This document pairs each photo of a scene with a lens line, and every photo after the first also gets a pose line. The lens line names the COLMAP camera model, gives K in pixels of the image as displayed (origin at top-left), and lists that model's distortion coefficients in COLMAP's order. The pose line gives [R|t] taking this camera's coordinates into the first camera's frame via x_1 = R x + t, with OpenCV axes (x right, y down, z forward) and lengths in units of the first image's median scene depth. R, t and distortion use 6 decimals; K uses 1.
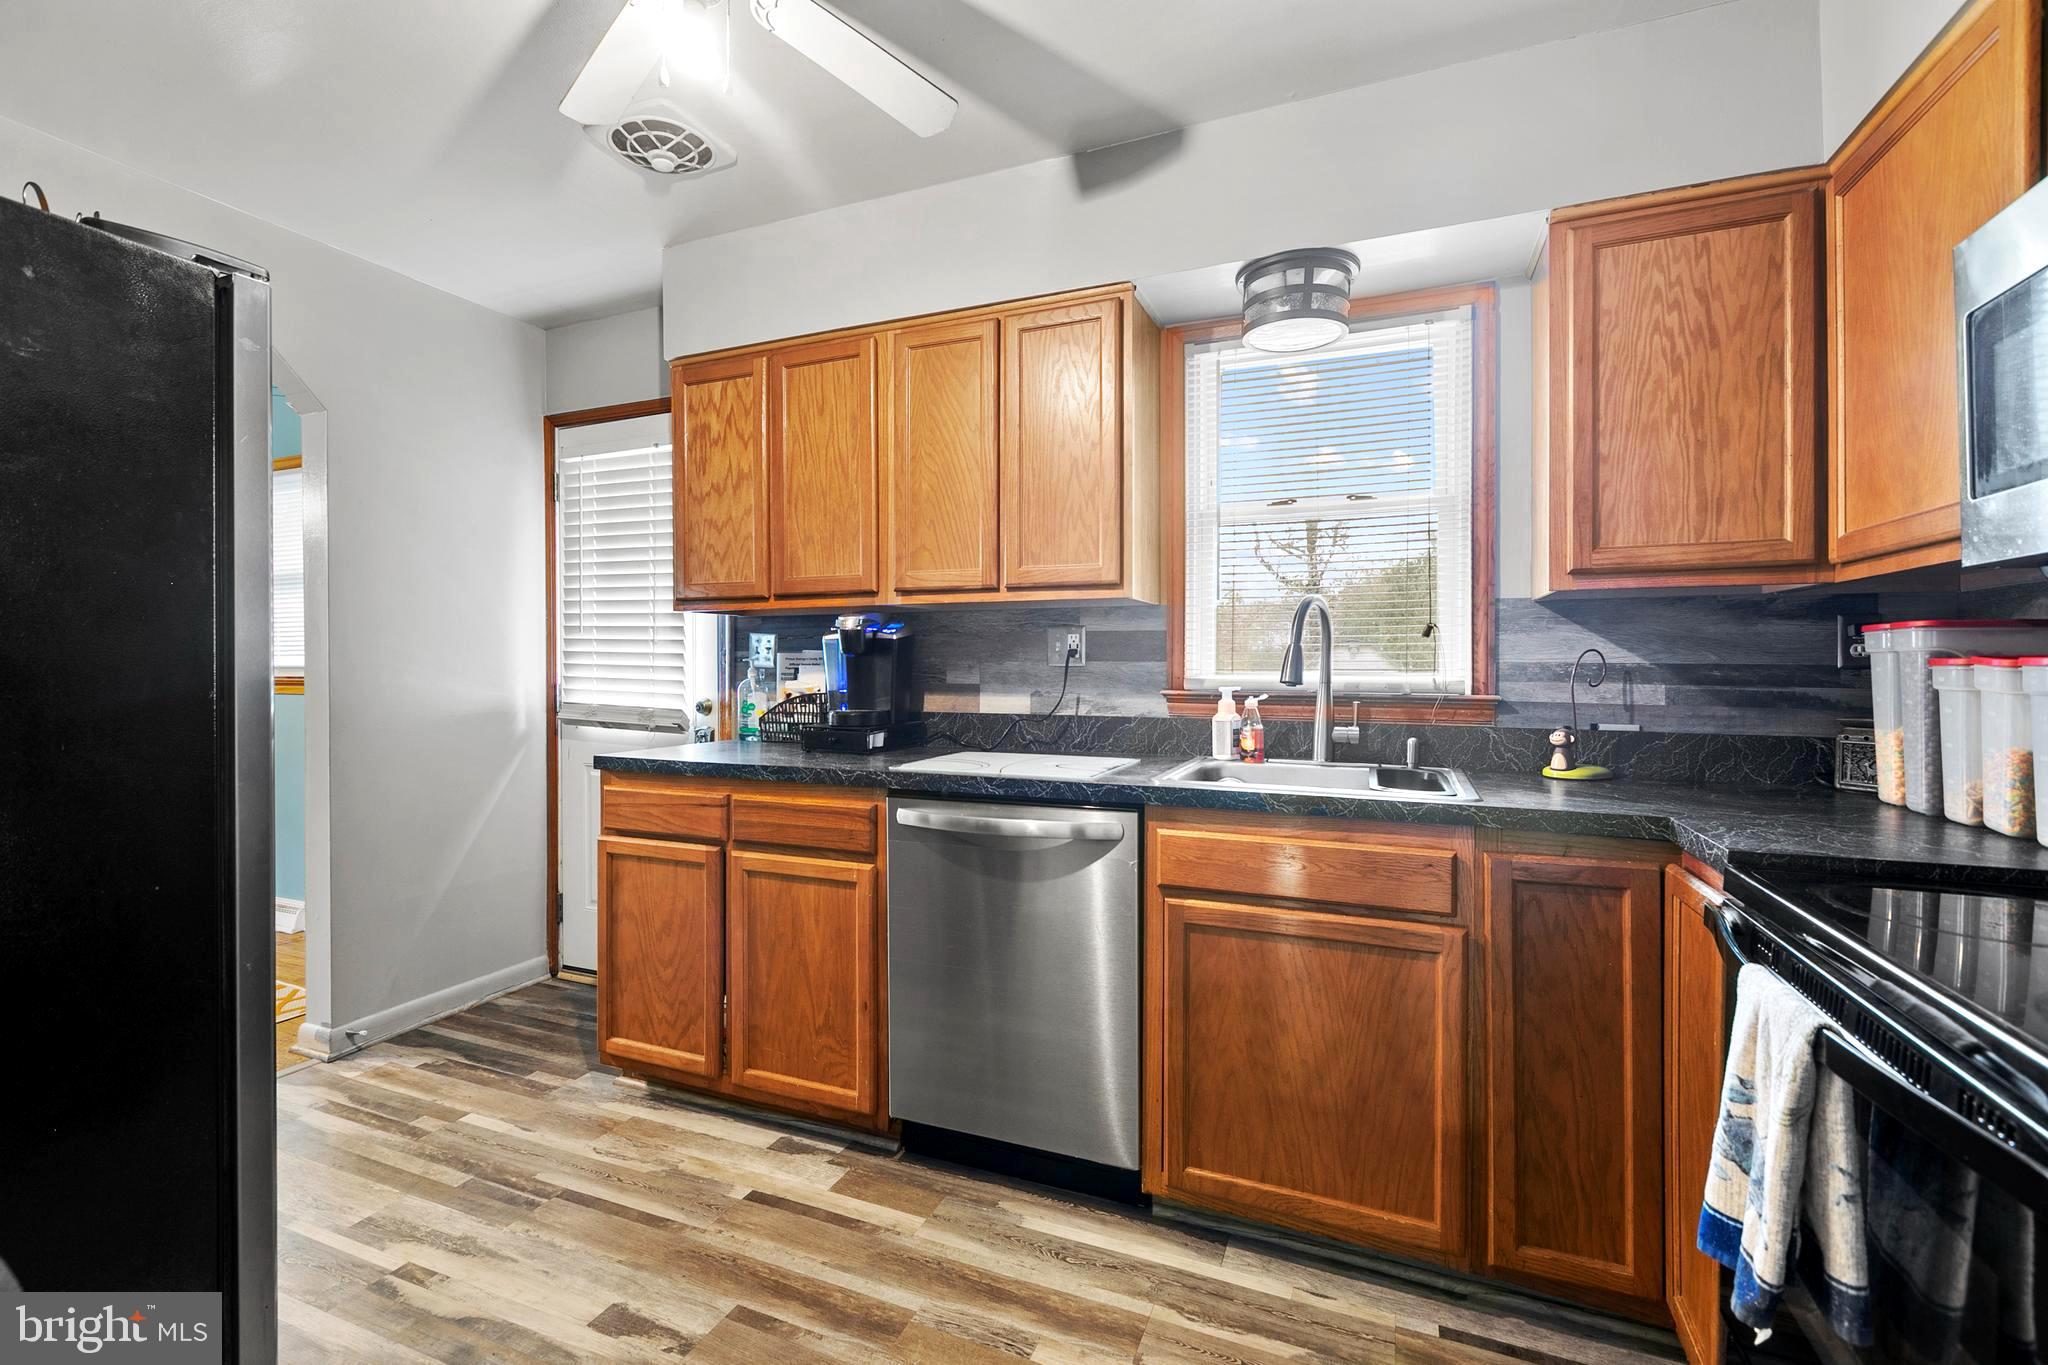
lens RADIAL K [[917.6, 0, 1014.3], [0, 917.6, 675.4], [0, 0, 1]] dist [0.000220, 0.000081]
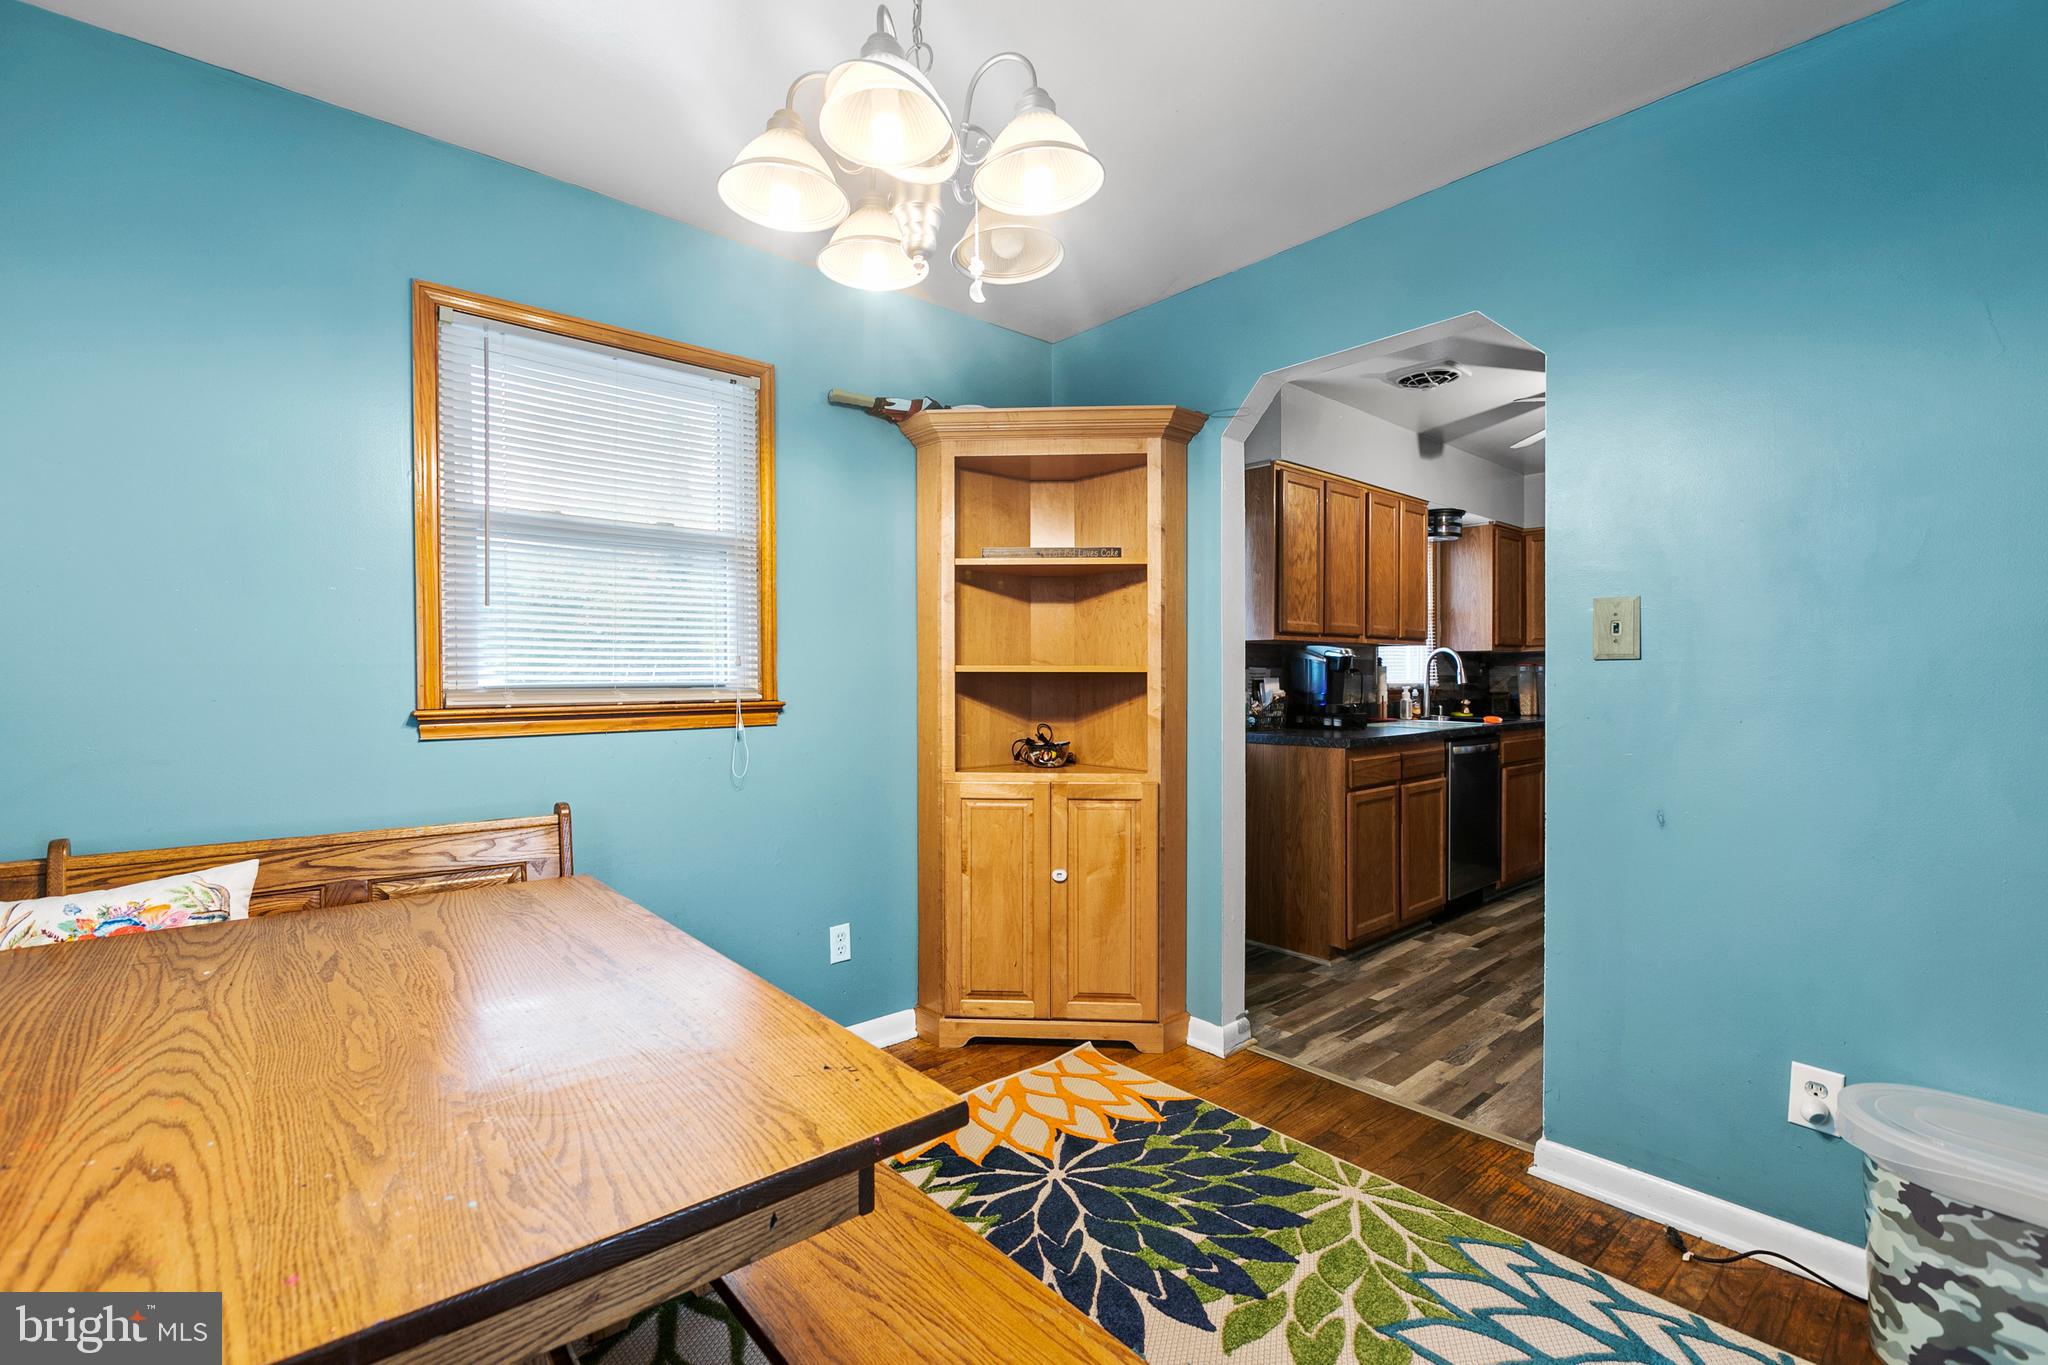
lens RADIAL K [[917.6, 0, 1019.1], [0, 917.6, 678.5], [0, 0, 1]] dist [0.000220, 0.000081]
pose [[0.409791, -0.003410, 0.912173, -2.271838], [0.006314, 0.999980, 0.000902, -0.016430], [-0.912157, 0.005390, 0.409804, 0.991839]]
